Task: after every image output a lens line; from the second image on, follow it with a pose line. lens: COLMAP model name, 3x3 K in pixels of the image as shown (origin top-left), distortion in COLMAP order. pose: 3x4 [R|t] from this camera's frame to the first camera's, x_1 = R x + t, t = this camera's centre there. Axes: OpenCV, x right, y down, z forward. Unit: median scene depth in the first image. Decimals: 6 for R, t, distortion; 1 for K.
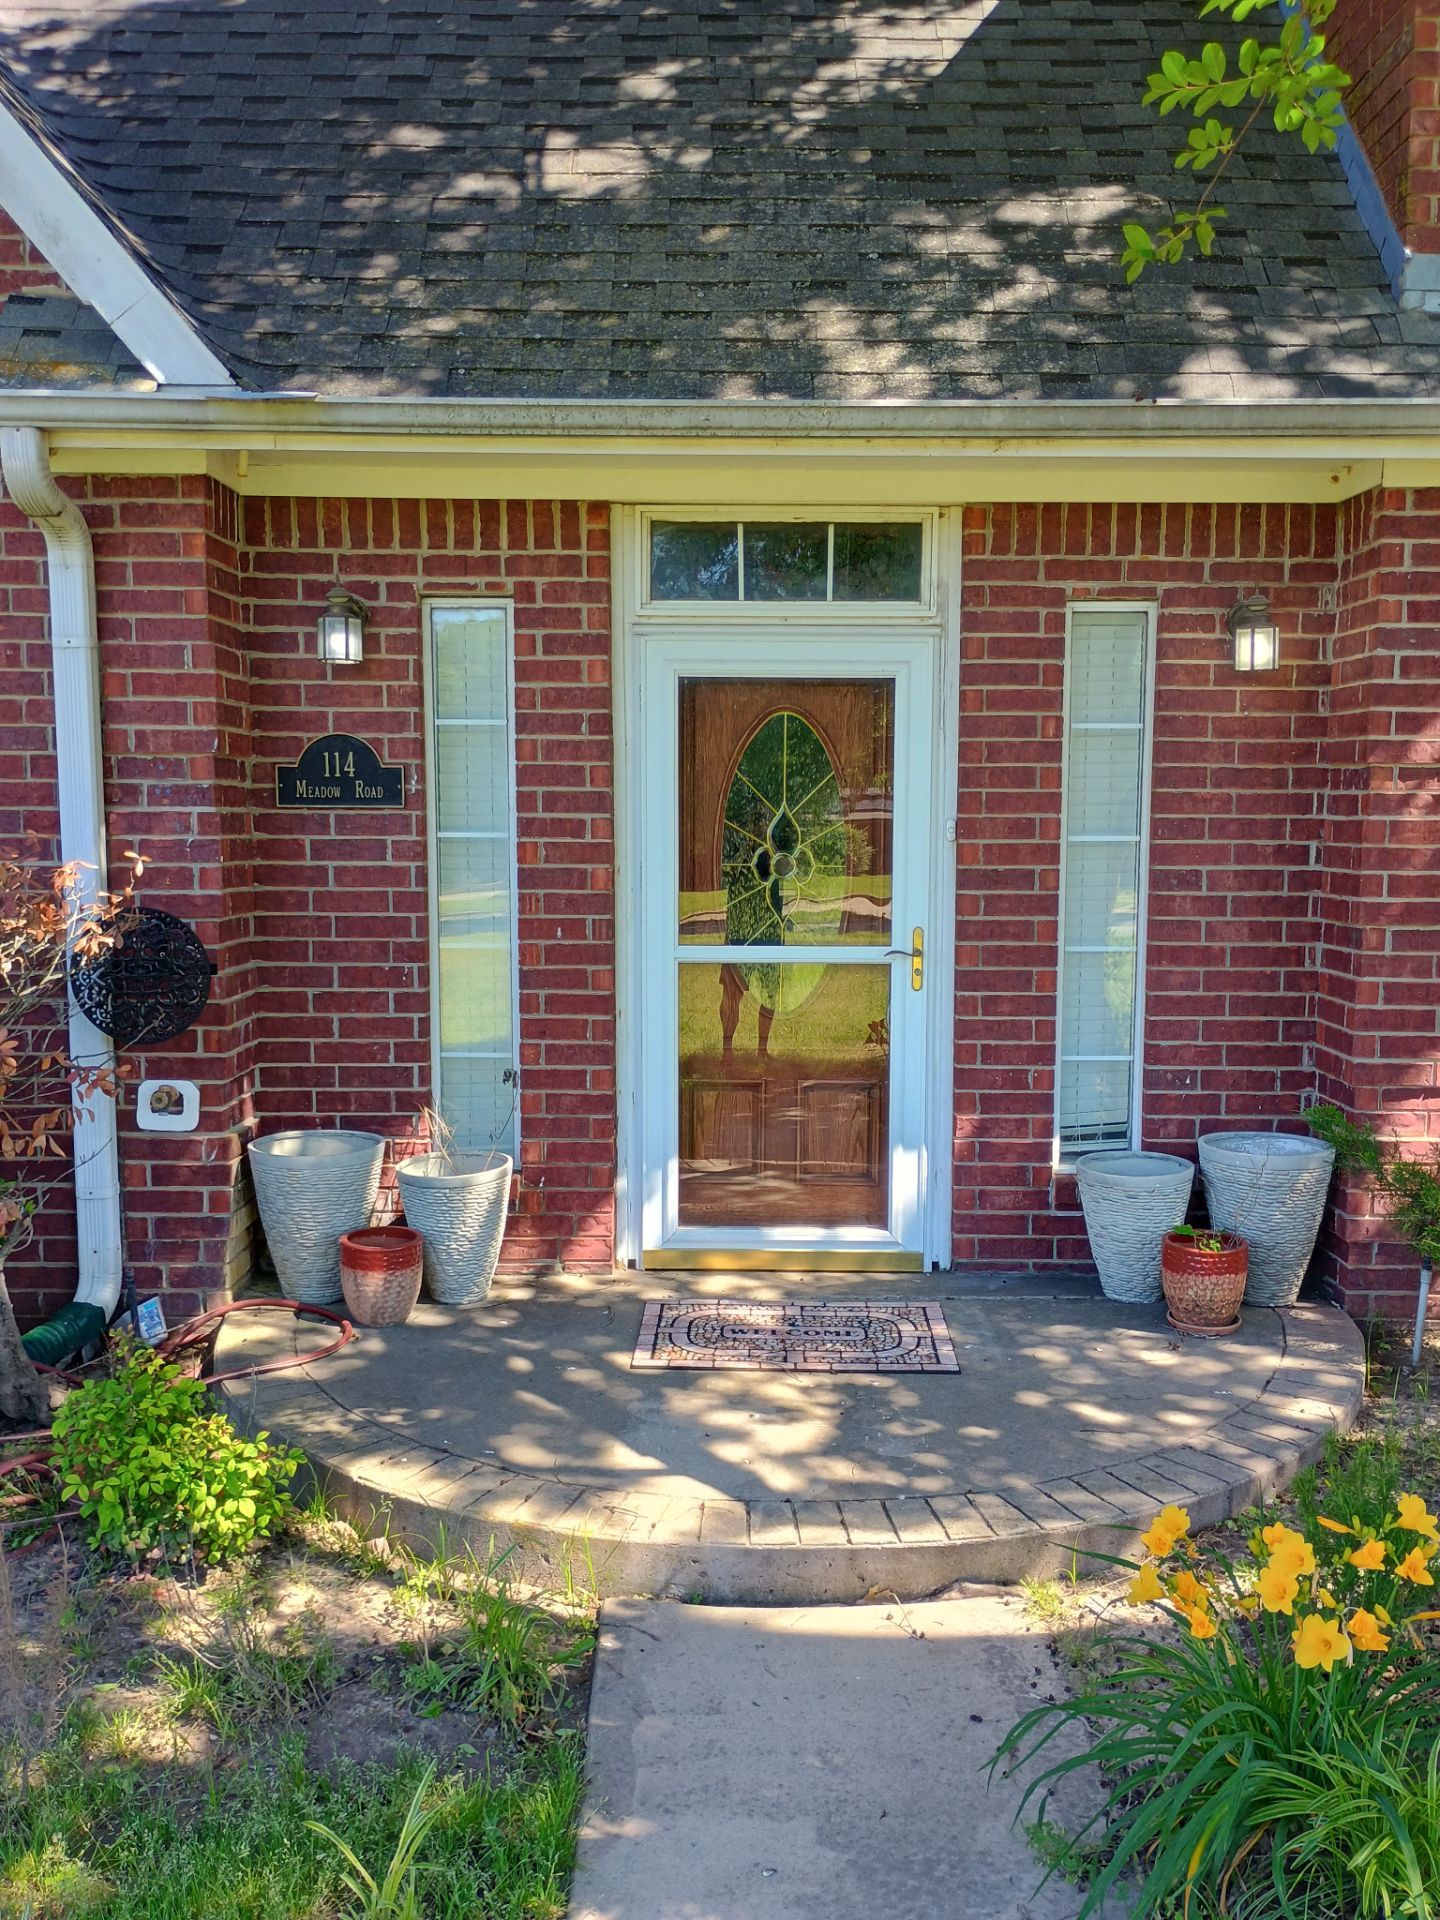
lens RADIAL K [[1676.9, 0, 758.0], [0, 1676.9, 988.2], [0, 0, 1]] dist [0.068811, -0.083046]
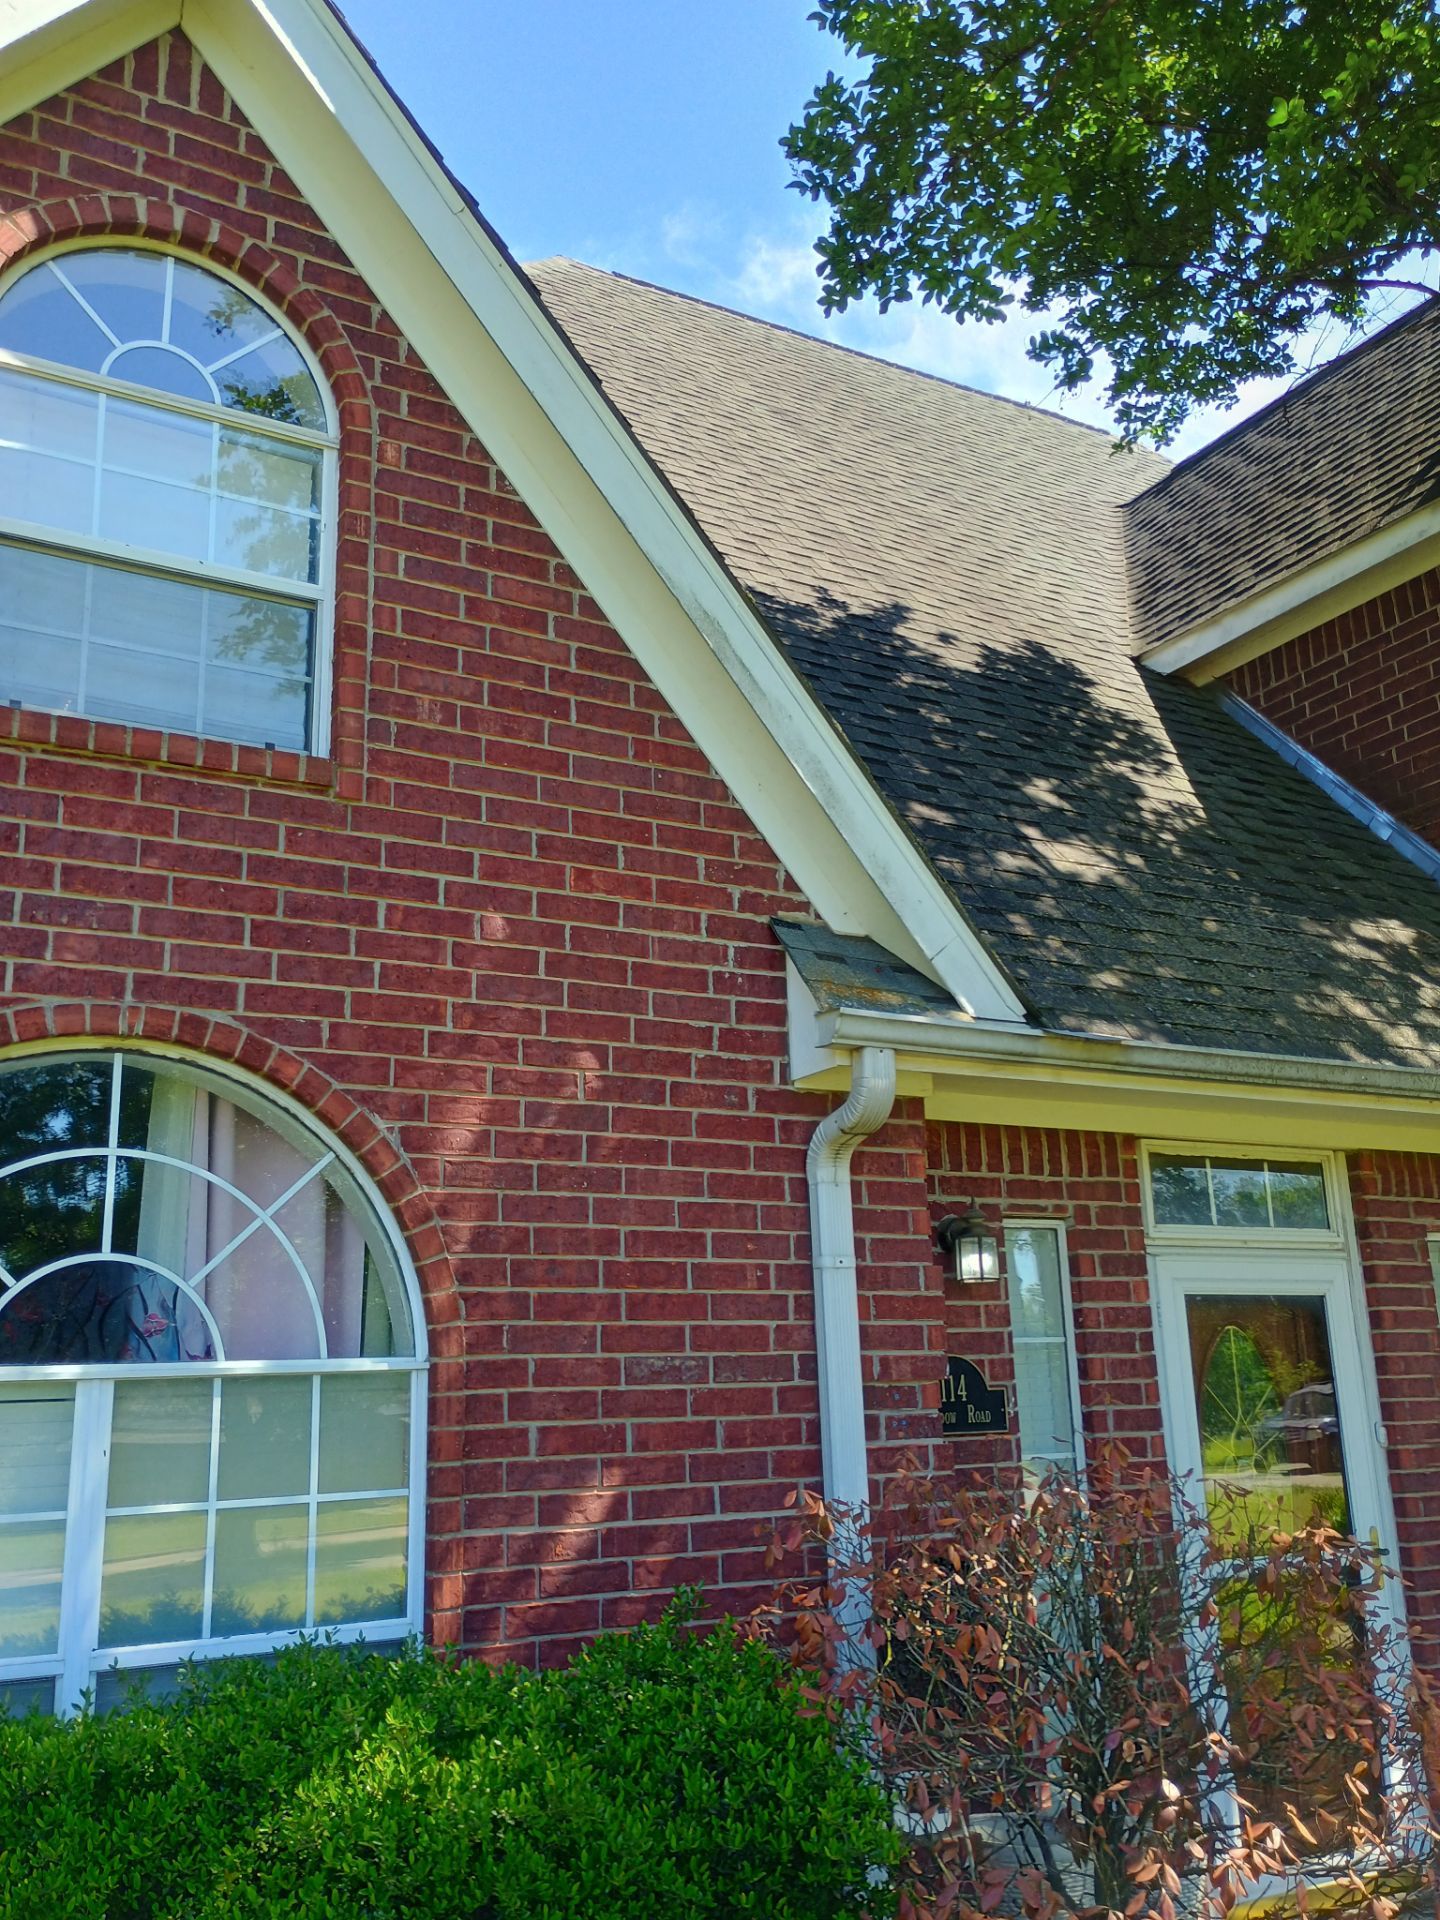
lens RADIAL K [[1676.9, 0, 713.2], [0, 1676.9, 967.5], [0, 0, 1]] dist [0.068811, -0.083046]
pose [[0.878361, 0.091209, 0.469215, -0.849666], [0.080382, 0.939462, -0.333093, -0.048864], [-0.471190, 0.330292, 0.817855, 0.198316]]
